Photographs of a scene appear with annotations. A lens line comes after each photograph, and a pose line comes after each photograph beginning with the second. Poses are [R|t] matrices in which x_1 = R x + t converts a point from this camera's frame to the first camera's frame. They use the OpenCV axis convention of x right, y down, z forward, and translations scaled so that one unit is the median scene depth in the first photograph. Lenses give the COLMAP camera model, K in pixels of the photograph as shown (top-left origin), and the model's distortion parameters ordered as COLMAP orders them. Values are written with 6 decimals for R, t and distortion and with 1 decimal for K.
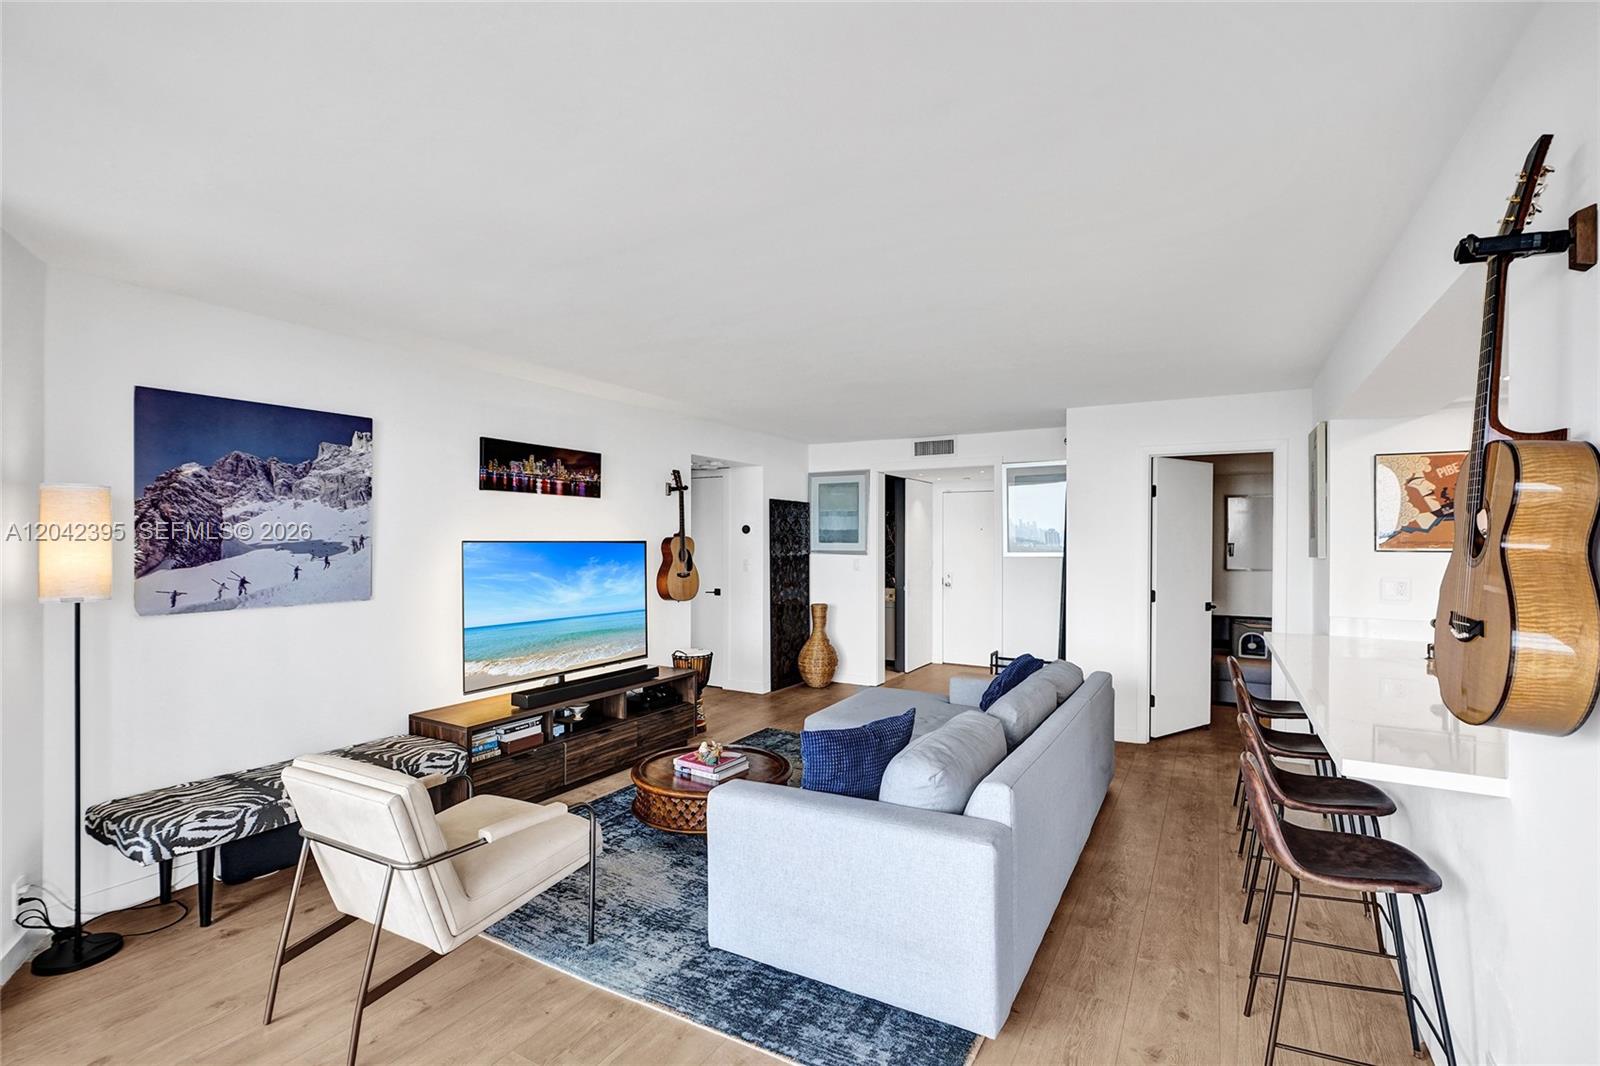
lens RADIAL K [[720.6, 0, 800.8], [0, 720.6, 540.6], [0, 0, 1]] dist [-0.009082, 0.000269]
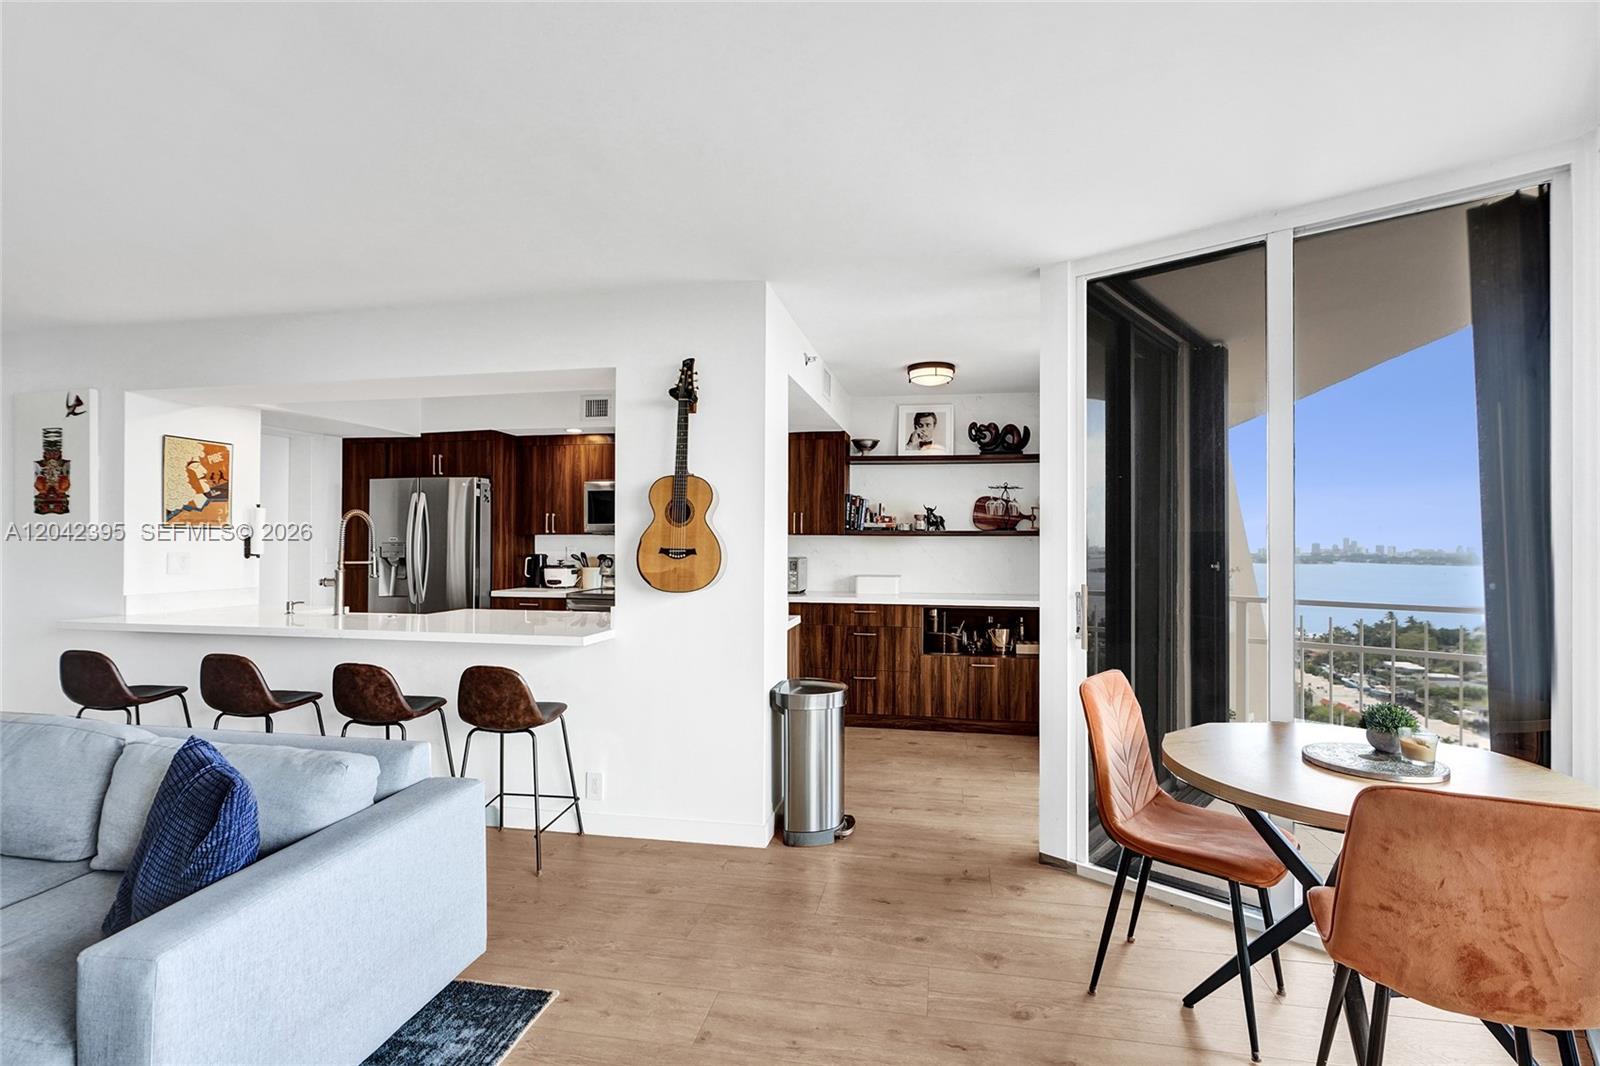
lens RADIAL K [[745.9, 0, 799.8], [0, 745.9, 540.3], [0, 0, 1]] dist [-0.012152, 0.005745]
pose [[-0.318872, -0.004566, 0.947787, -0.502782], [-0.004550, 0.999984, 0.003286, 0.024580], [-0.947787, -0.003265, -0.318888, 0.463230]]
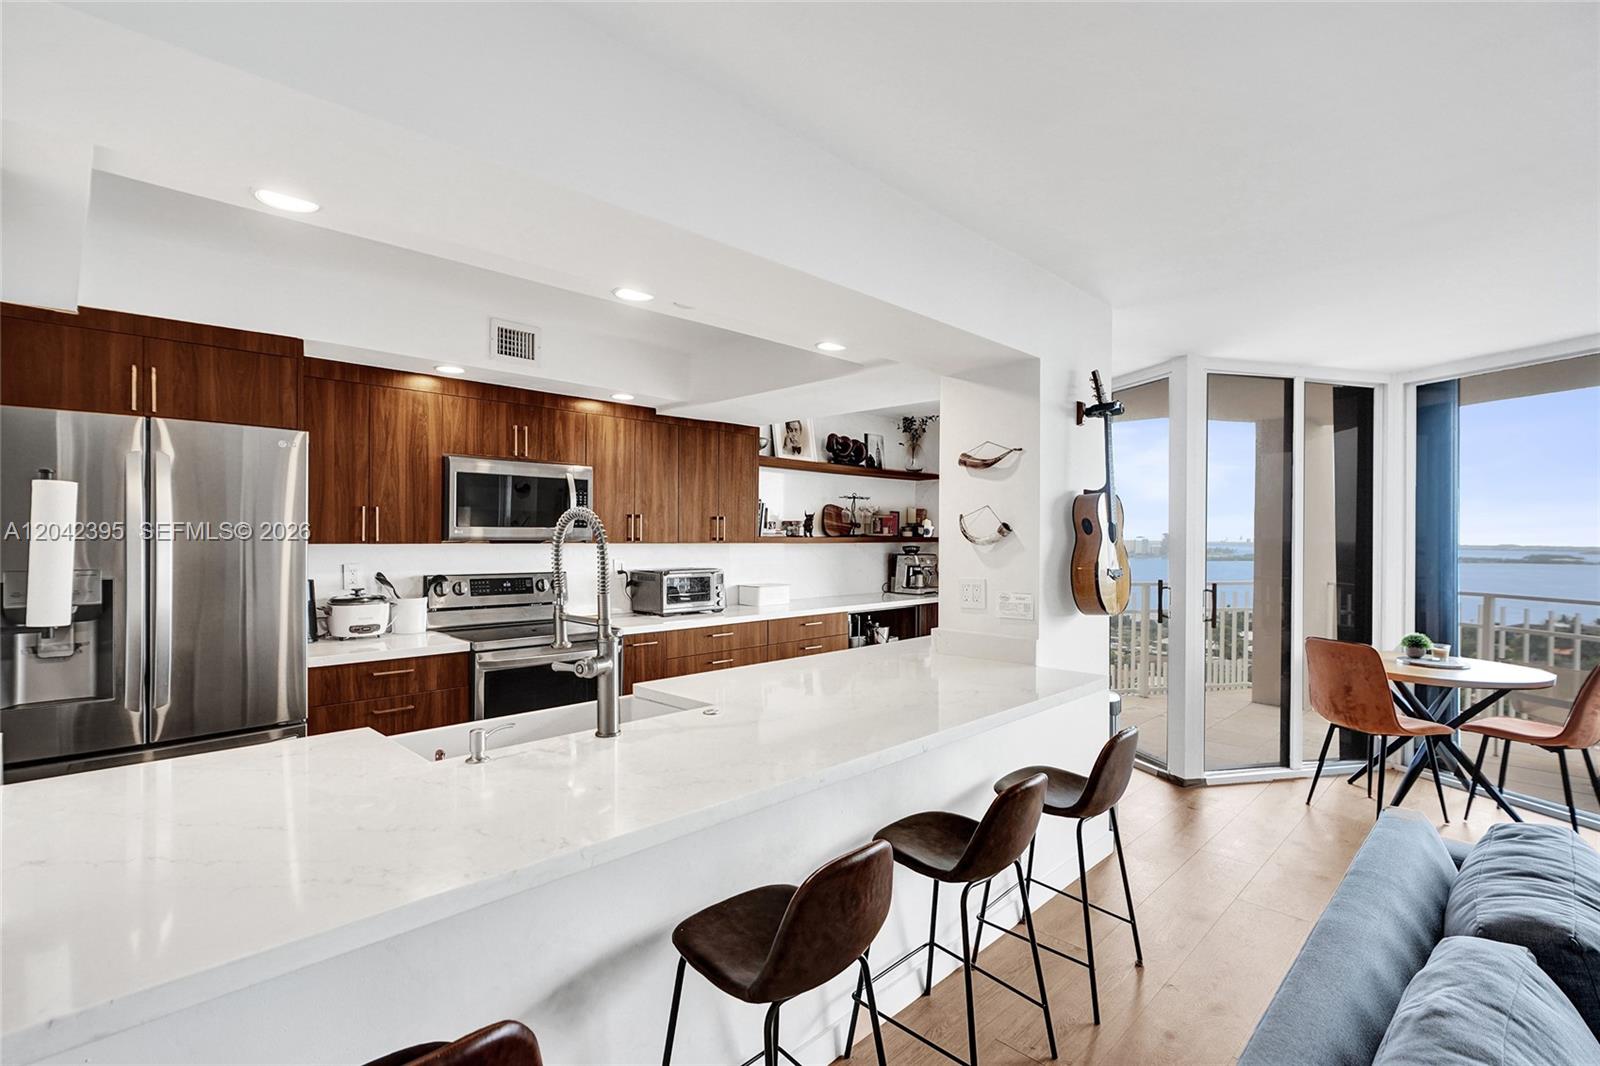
lens RADIAL K [[750.9, 0, 797.3], [0, 750.9, 539.8], [0, 0, 1]] dist [-0.013230, 0.005612]
pose [[-0.965678, -0.011461, 0.259489, 0.427837], [-0.009888, 0.999924, 0.007367, 0.003732], [-0.259554, 0.004548, -0.965718, 1.175550]]
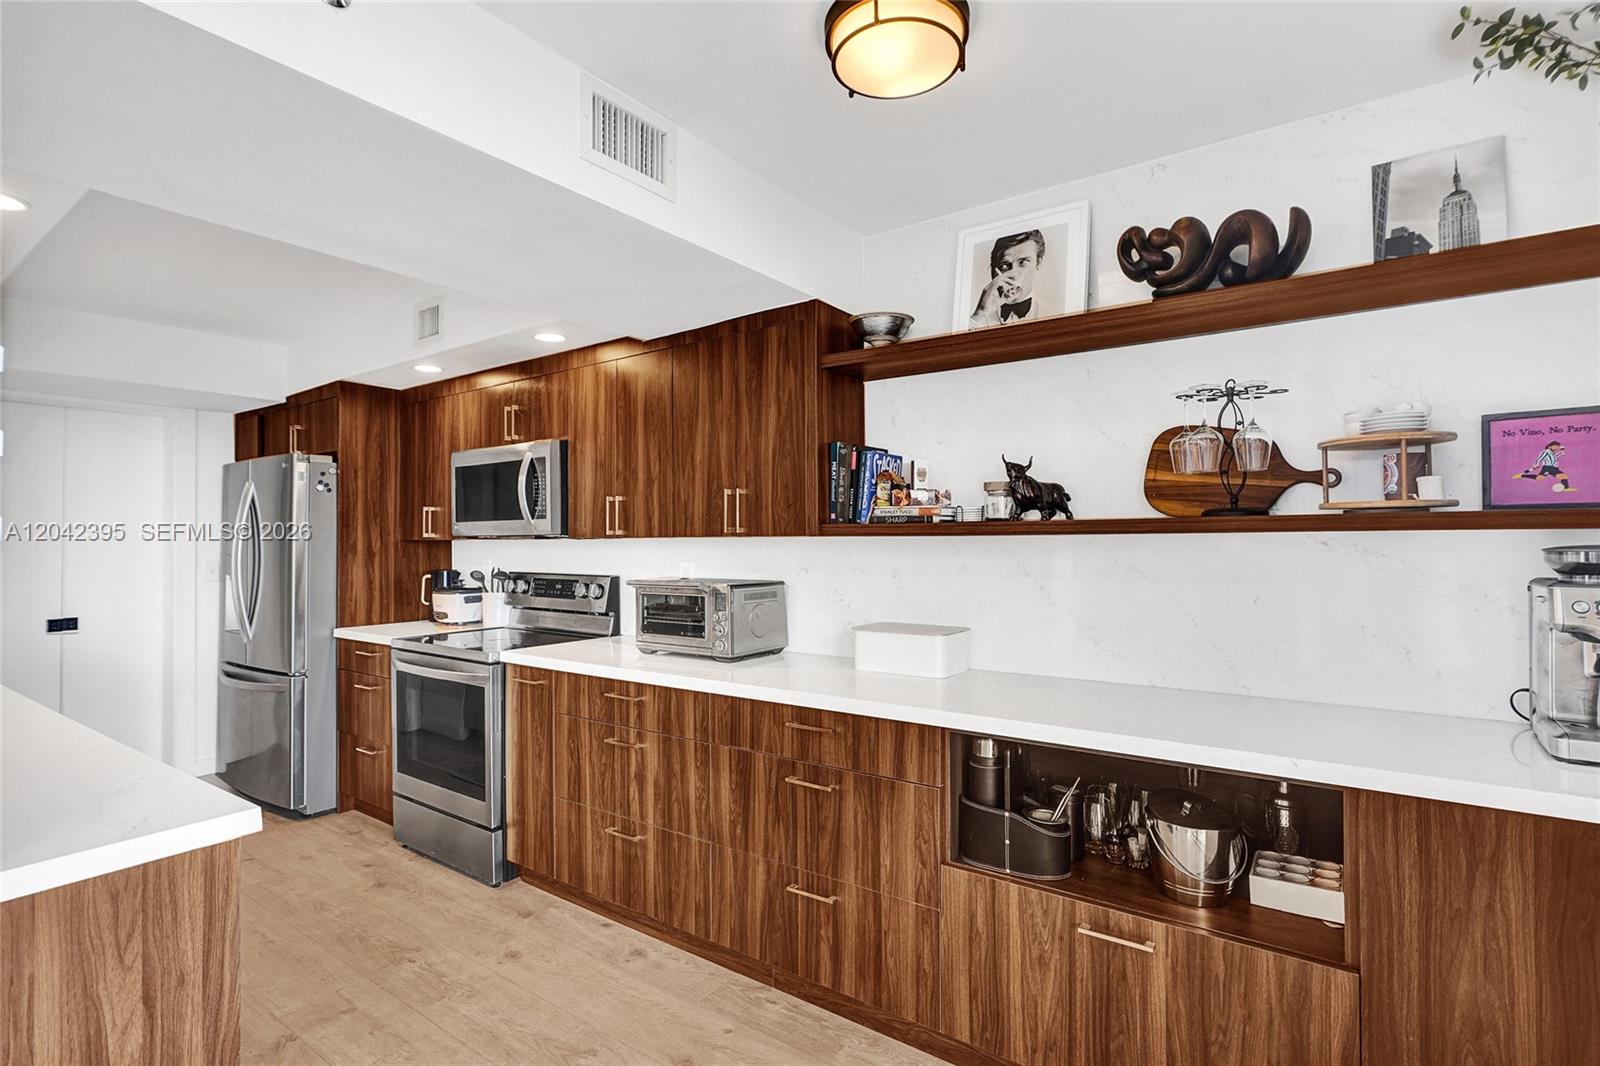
lens RADIAL K [[763.1, 0, 803.3], [0, 763.1, 529.7], [0, 0, 1]] dist [-0.006058, 0.000680]
pose [[0.101693, 0.005954, 0.994798, 0.187791], [0.009851, 0.999927, -0.006991, 0.018270], [-0.994767, 0.010510, 0.101627, -0.131074]]
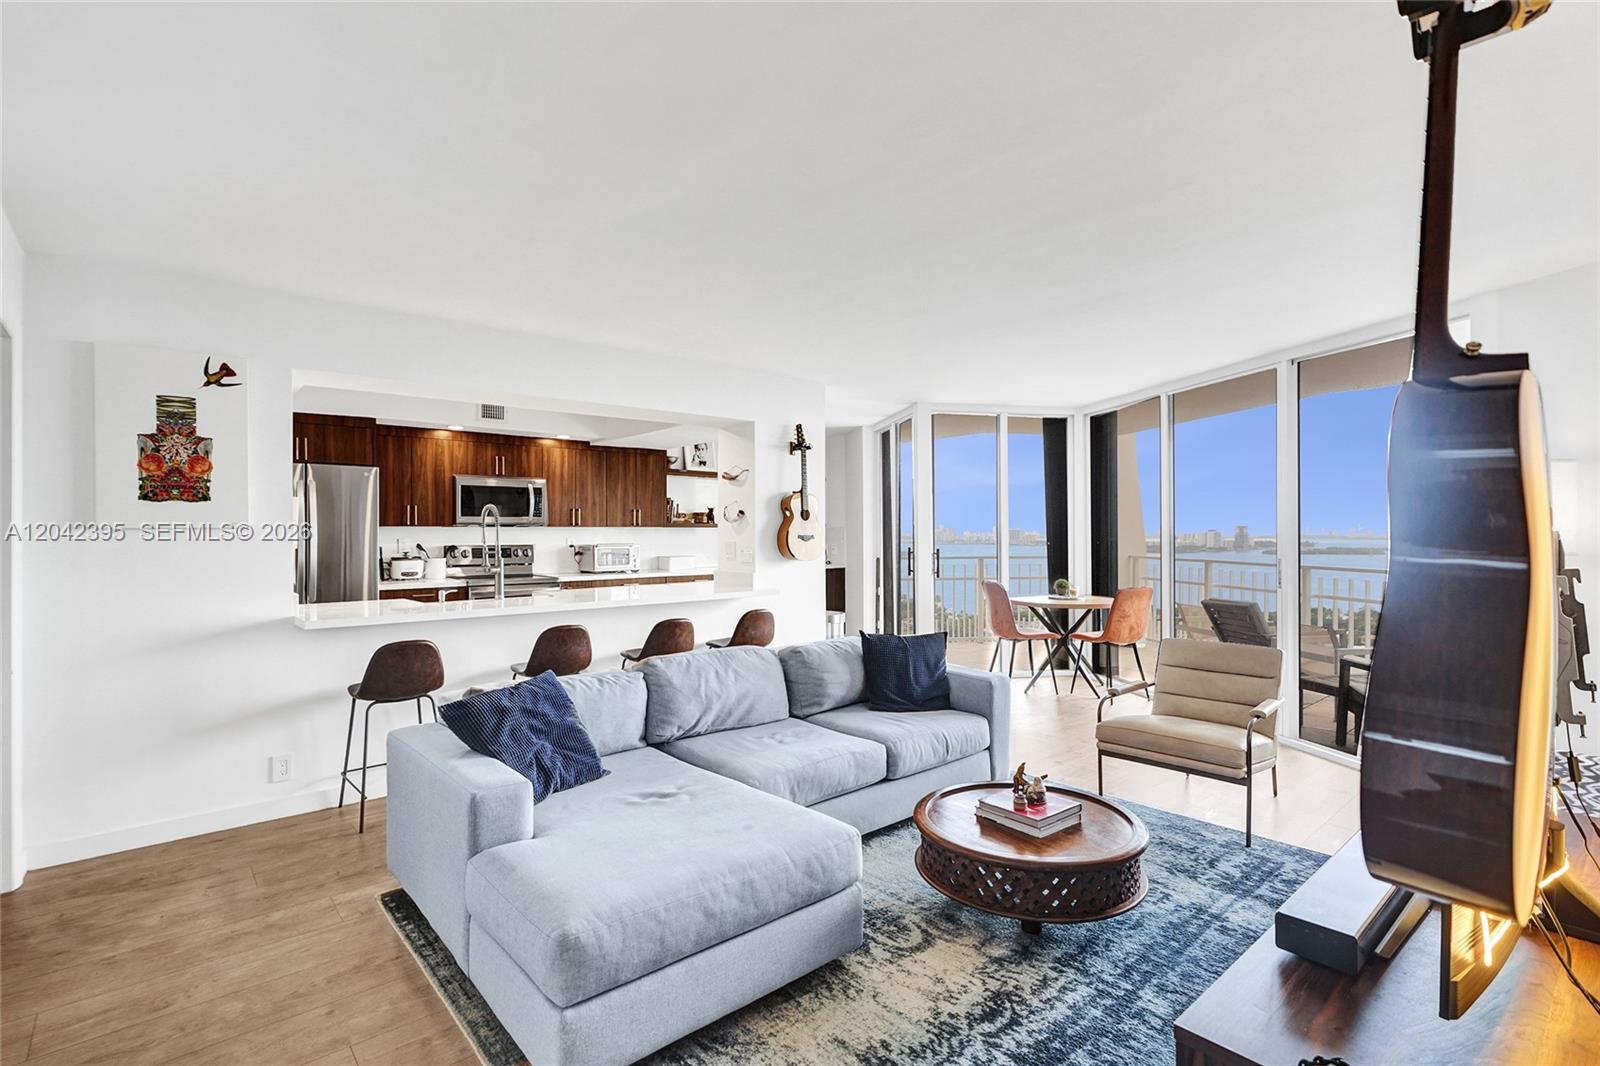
lens RADIAL K [[756.7, 0, 798.3], [0, 756.7, 530.8], [0, 0, 1]] dist [-0.013905, 0.006709]
pose [[-0.944081, -0.000717, 0.329712, -0.146188], [-0.000744, 1.000000, 0.000046, 0.028841], [-0.329712, -0.000202, -0.944082, 1.684291]]
